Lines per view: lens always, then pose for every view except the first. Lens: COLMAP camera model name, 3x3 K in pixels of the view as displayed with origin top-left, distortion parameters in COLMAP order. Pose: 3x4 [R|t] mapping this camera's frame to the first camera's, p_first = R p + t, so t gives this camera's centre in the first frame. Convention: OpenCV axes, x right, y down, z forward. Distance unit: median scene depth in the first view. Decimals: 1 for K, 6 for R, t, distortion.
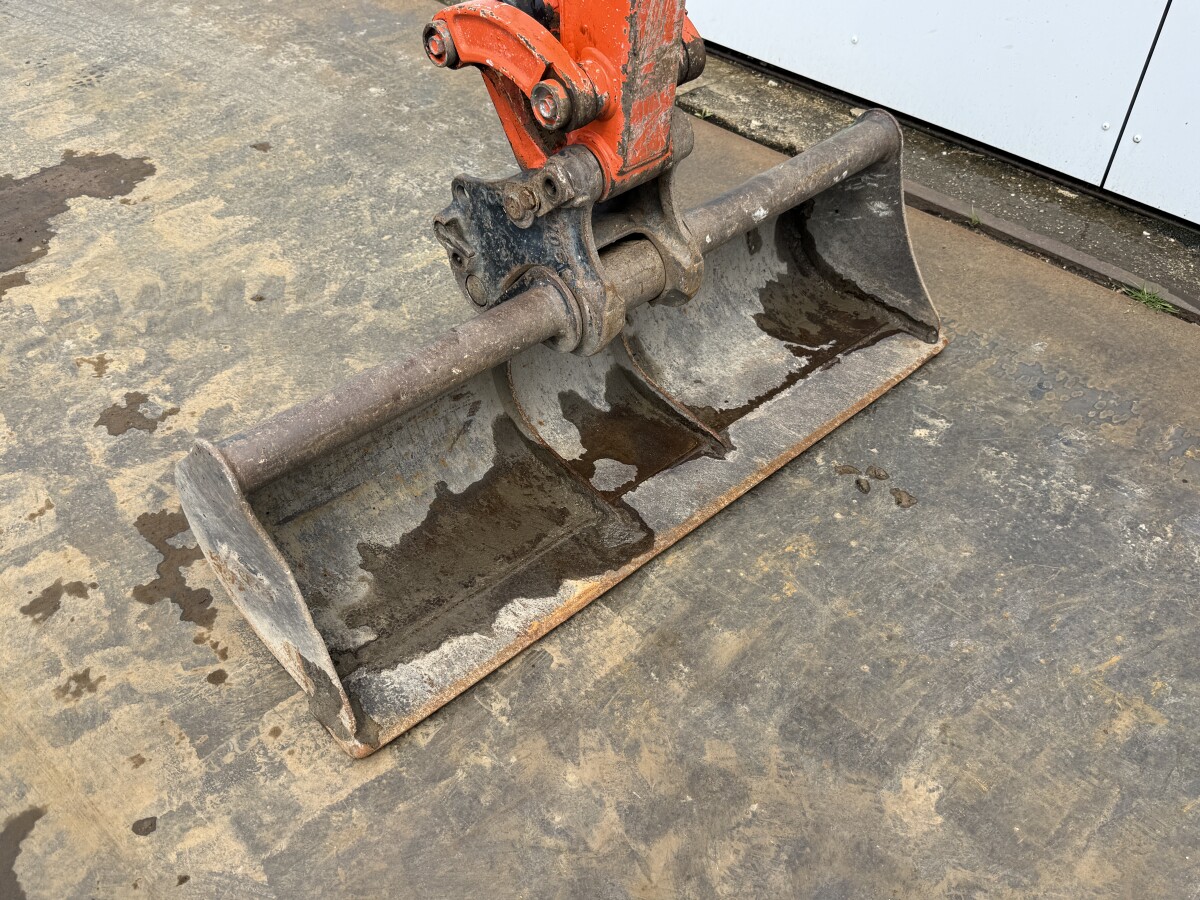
lens RADIAL K [[1078.5, 0, 601.3], [0, 1078.5, 455.9], [0, 0, 1]] dist [0.158501, -0.337936]
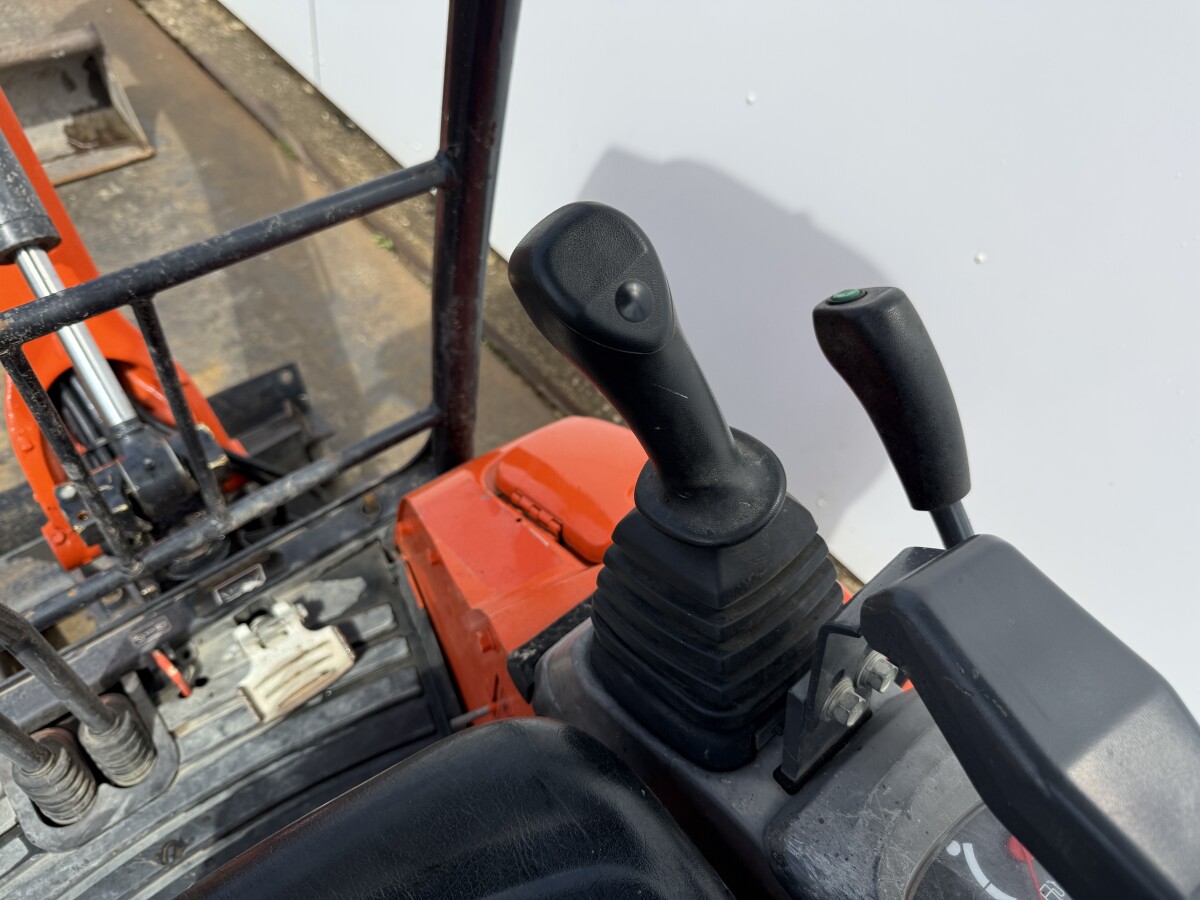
lens RADIAL K [[866.4, 0, 600.0], [0, 866.4, 450.0], [0, 0, 1]] dist [0.018671, -0.051429]
pose [[0.989780, 0.127943, 0.062979, 1.312109], [-0.136937, 0.975995, 0.169355, 0.052196], [-0.039799, -0.176248, 0.983541, -0.782473]]
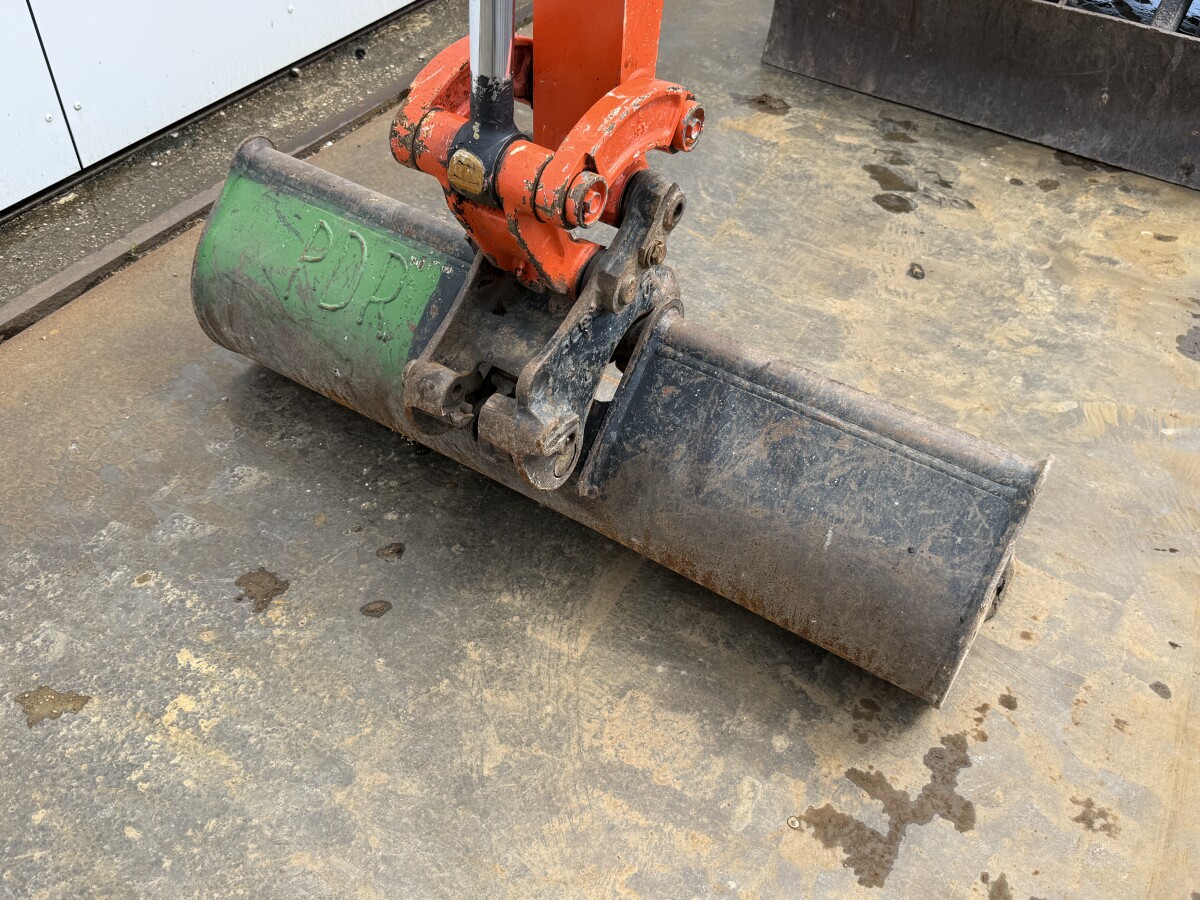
lens RADIAL K [[1092.5, 0, 600.0], [0, 1092.5, 450.0], [0, 0, 1]] dist [0.044619, -0.088393]
pose [[-0.248287, -0.675980, 0.693833, -0.713166], [0.621829, 0.437981, 0.649232, -0.697507], [-0.742753, 0.592641, 0.311599, 0.741873]]
